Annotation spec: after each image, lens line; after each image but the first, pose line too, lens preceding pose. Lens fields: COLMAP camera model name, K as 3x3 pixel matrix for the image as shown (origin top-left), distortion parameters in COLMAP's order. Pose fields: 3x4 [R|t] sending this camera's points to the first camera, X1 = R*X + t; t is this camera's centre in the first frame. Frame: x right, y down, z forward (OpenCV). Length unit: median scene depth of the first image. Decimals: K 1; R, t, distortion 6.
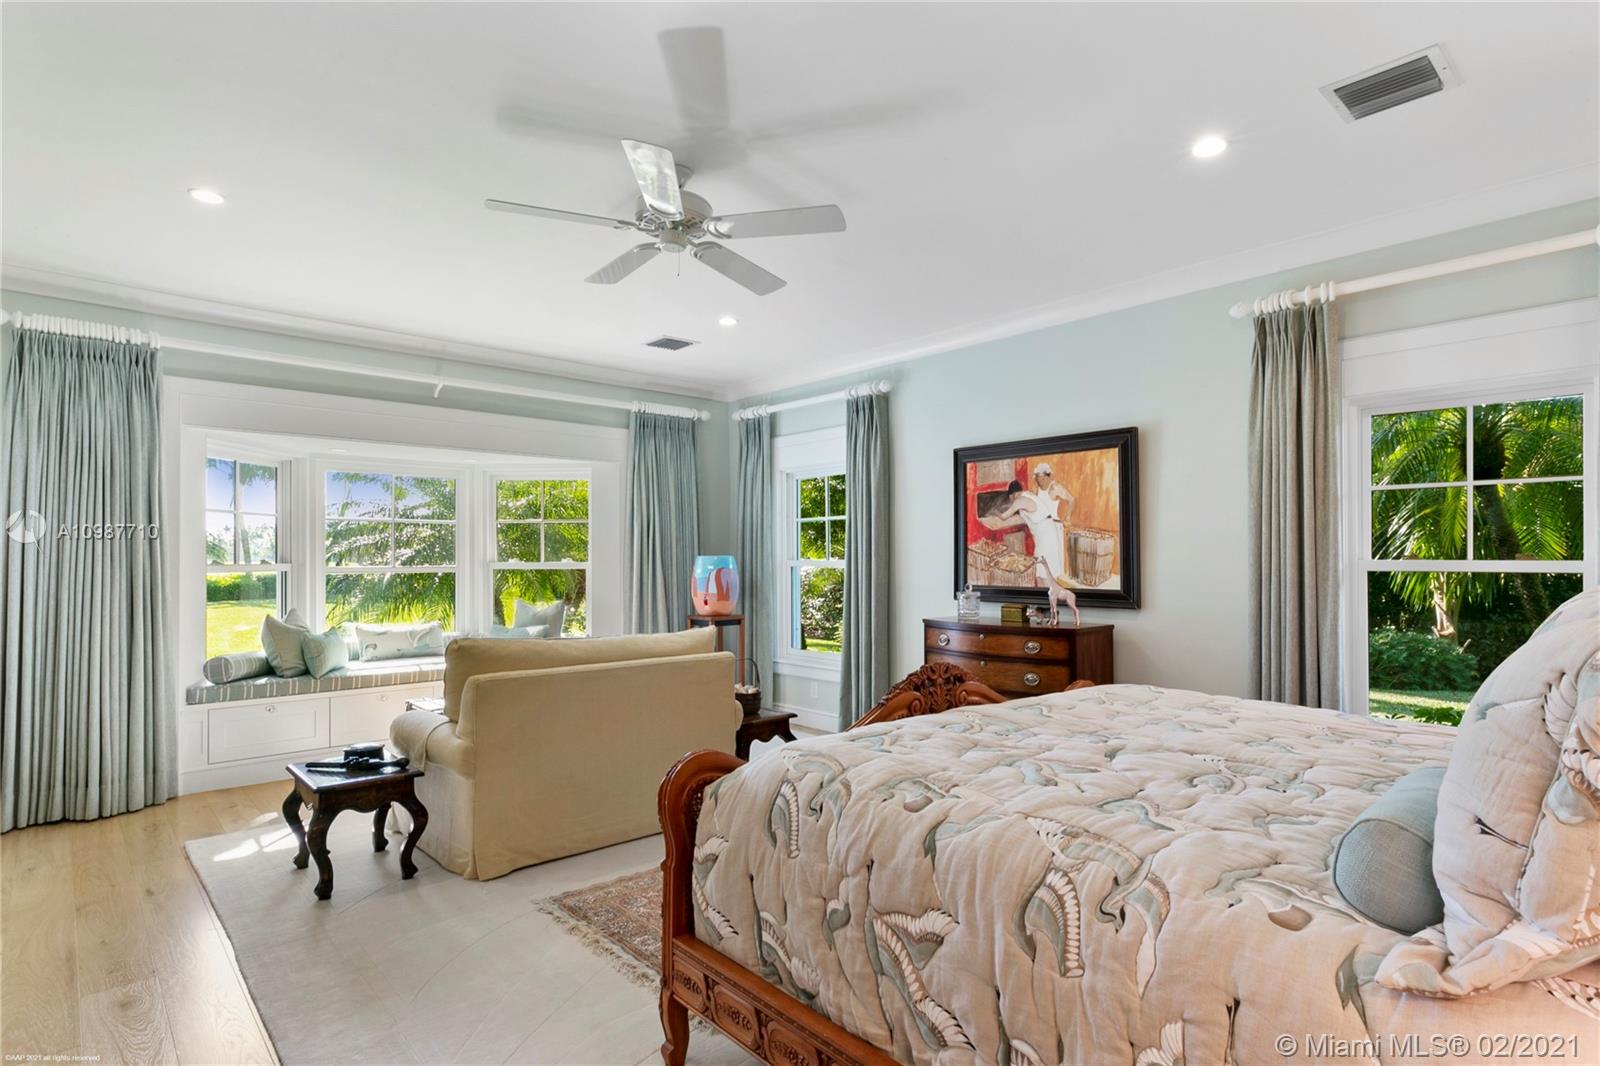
lens RADIAL K [[827.9, 0, 800.3], [0, 827.9, 540.1], [0, 0, 1]] dist [0.000696, 0.000116]
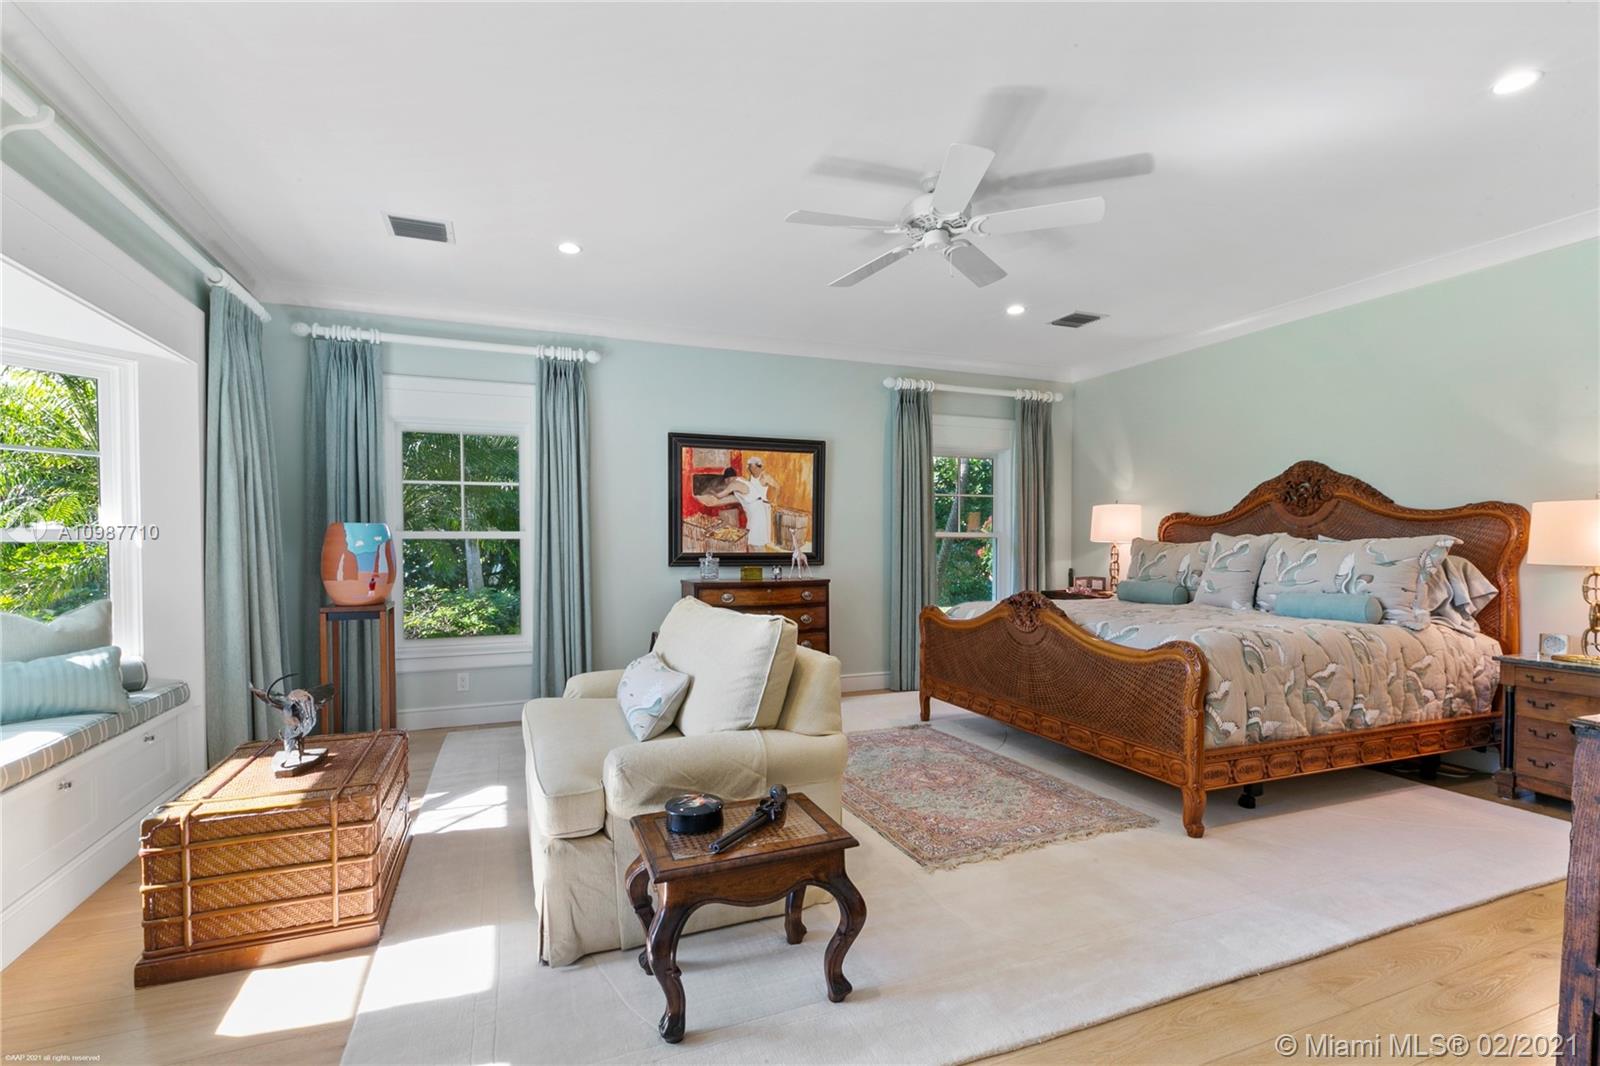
lens RADIAL K [[732.4, 0, 801.2], [0, 732.4, 546.3], [0, 0, 1]] dist [0.005605, 0.000670]
pose [[0.345364, -0.006814, 0.938444, -0.743865], [-0.020257, 0.999687, 0.014714, 0.028321], [-0.938250, -0.024092, 0.345117, 0.525200]]
